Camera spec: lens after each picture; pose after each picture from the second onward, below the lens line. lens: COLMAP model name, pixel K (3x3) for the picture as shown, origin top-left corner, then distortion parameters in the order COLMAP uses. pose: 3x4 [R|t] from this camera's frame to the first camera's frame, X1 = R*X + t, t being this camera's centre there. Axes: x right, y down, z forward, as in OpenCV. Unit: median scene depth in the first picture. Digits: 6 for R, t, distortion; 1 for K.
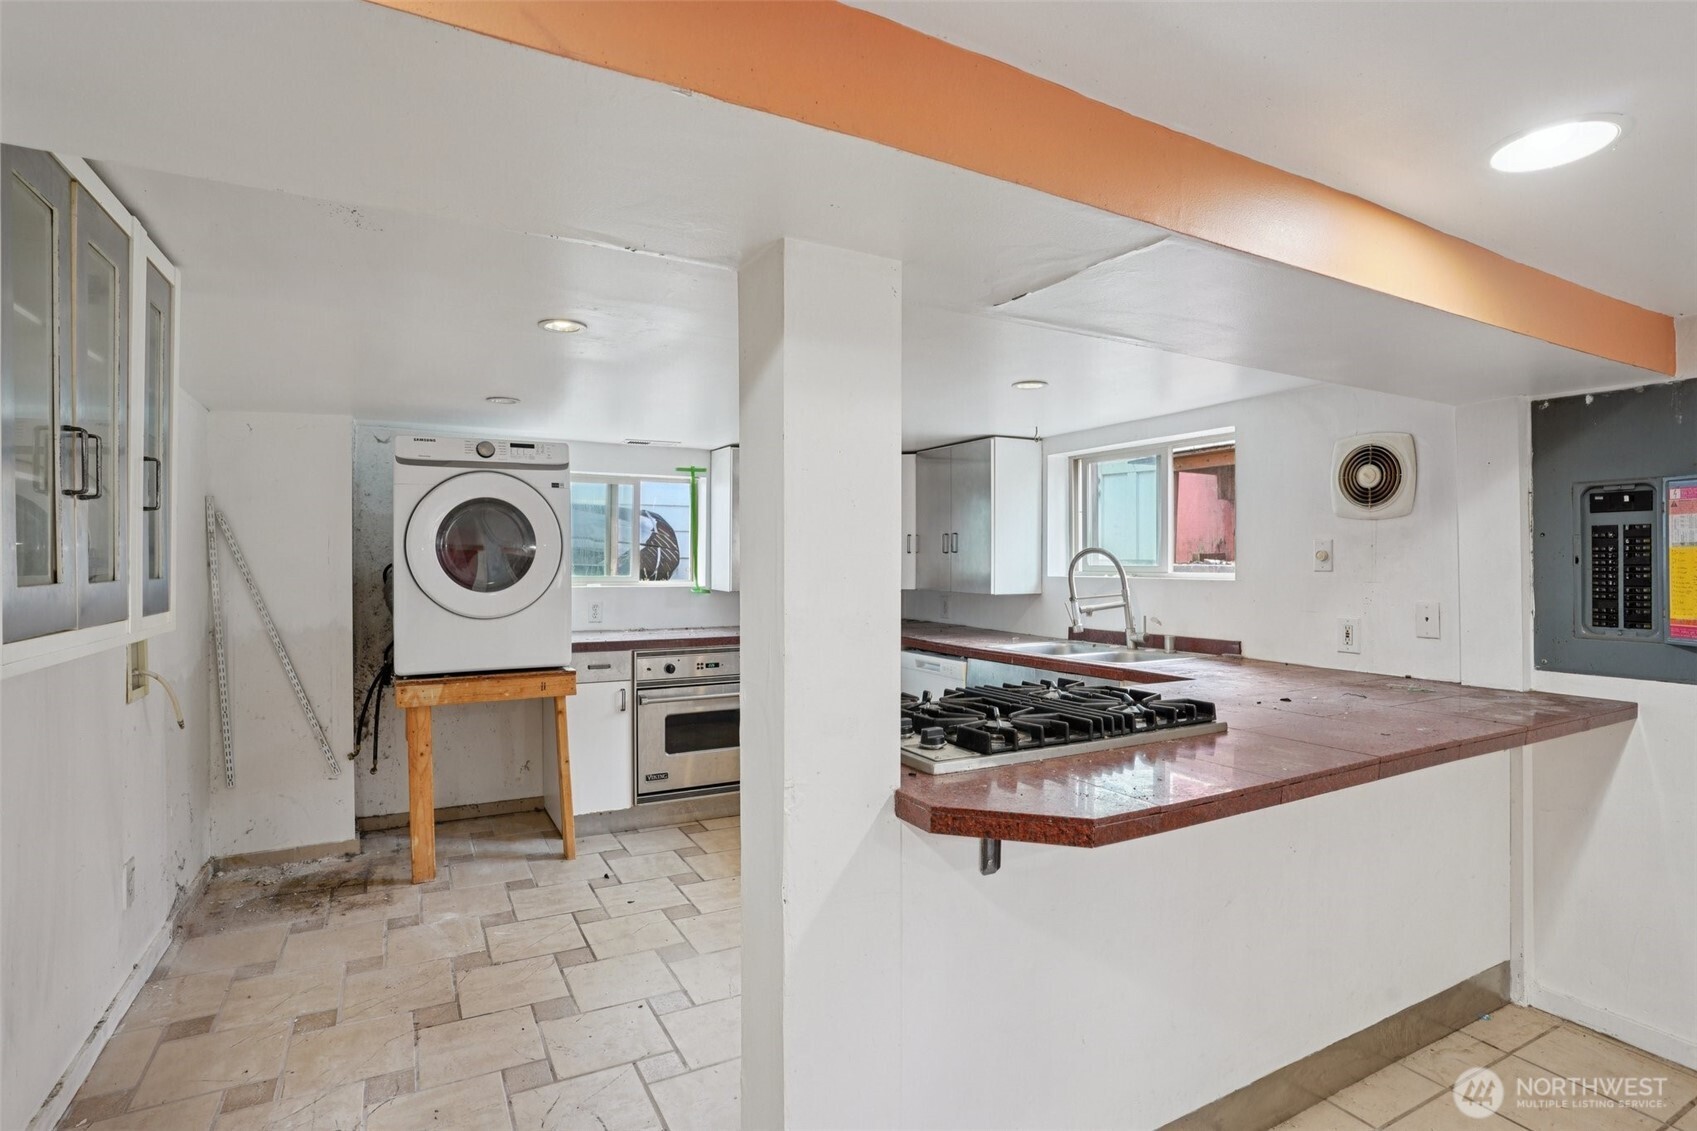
lens RADIAL K [[837.0, 0, 848.5], [0, 837.0, 565.5], [0, 0, 1]] dist [-0.038374, 0.000415]
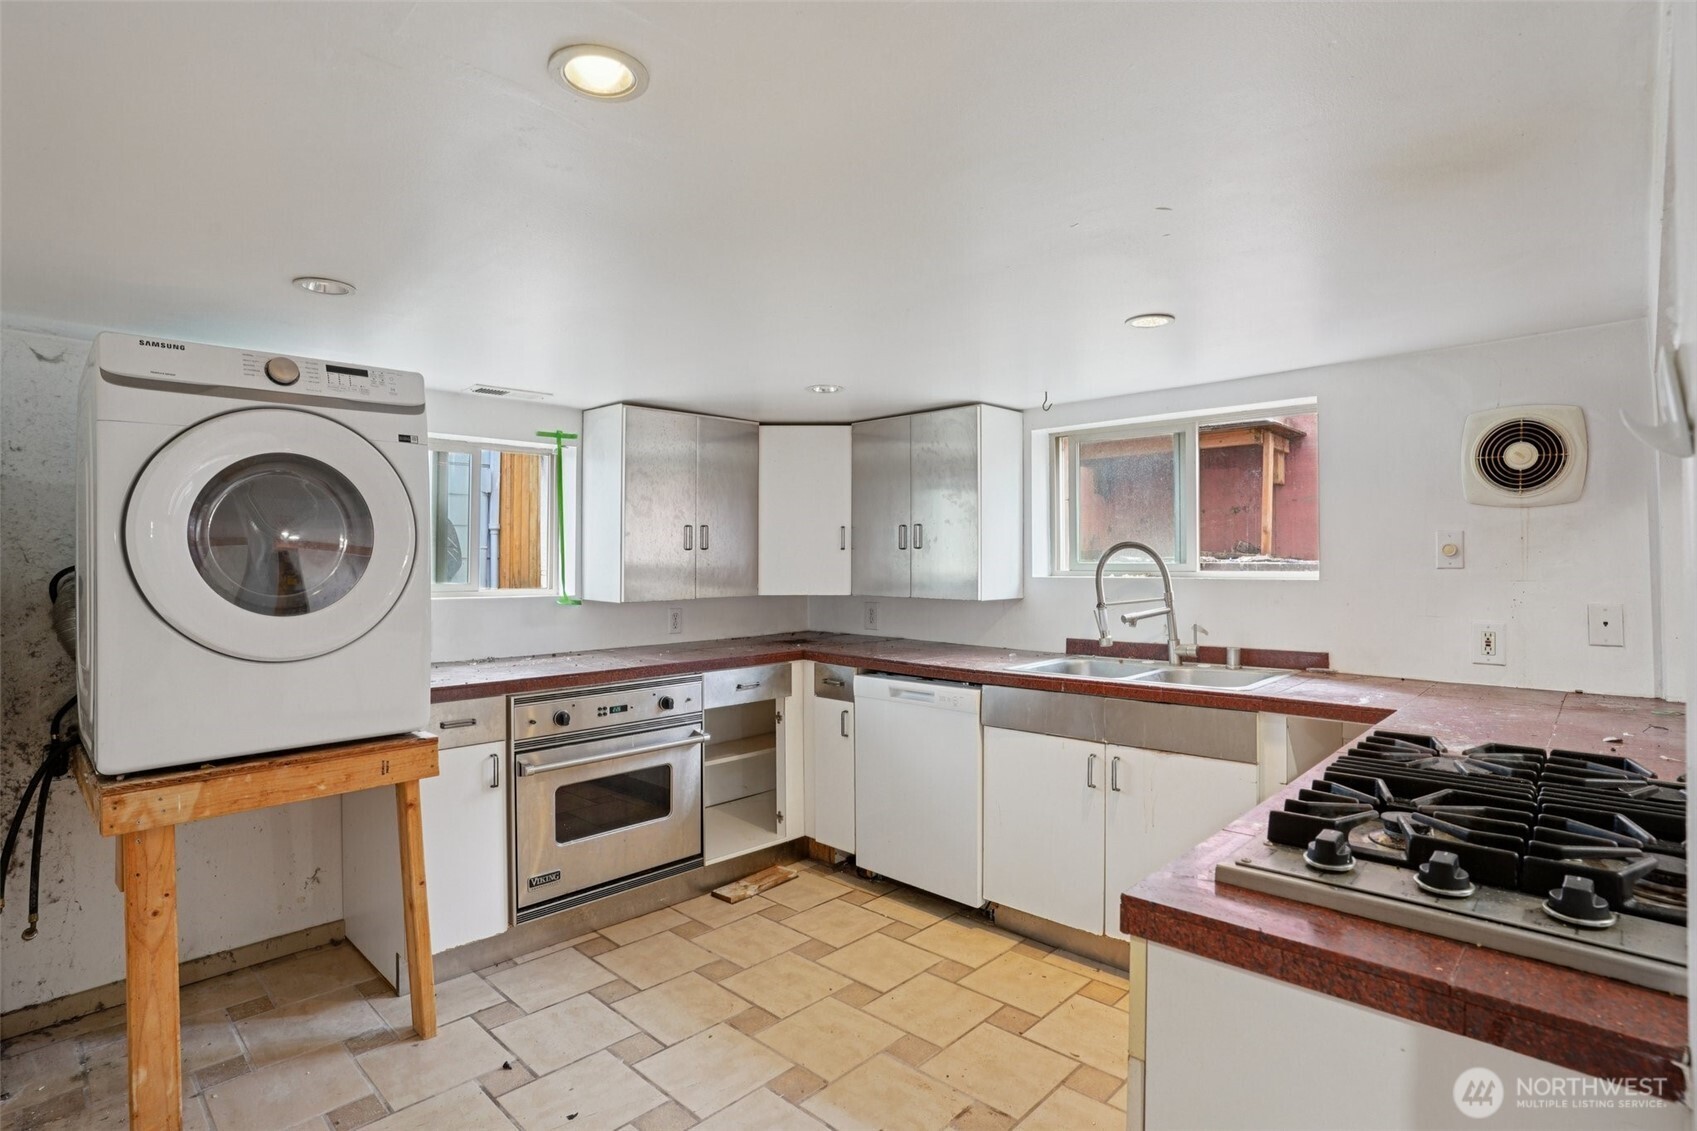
lens RADIAL K [[844.3, 0, 852.8], [0, 844.3, 556.5], [0, 0, 1]] dist [-0.053465, 0.024196]
pose [[0.954724, -0.003819, 0.297469, -0.203126], [0.006700, 0.999940, -0.008668, -0.001657], [-0.297418, 0.010269, 0.954692, 0.292370]]
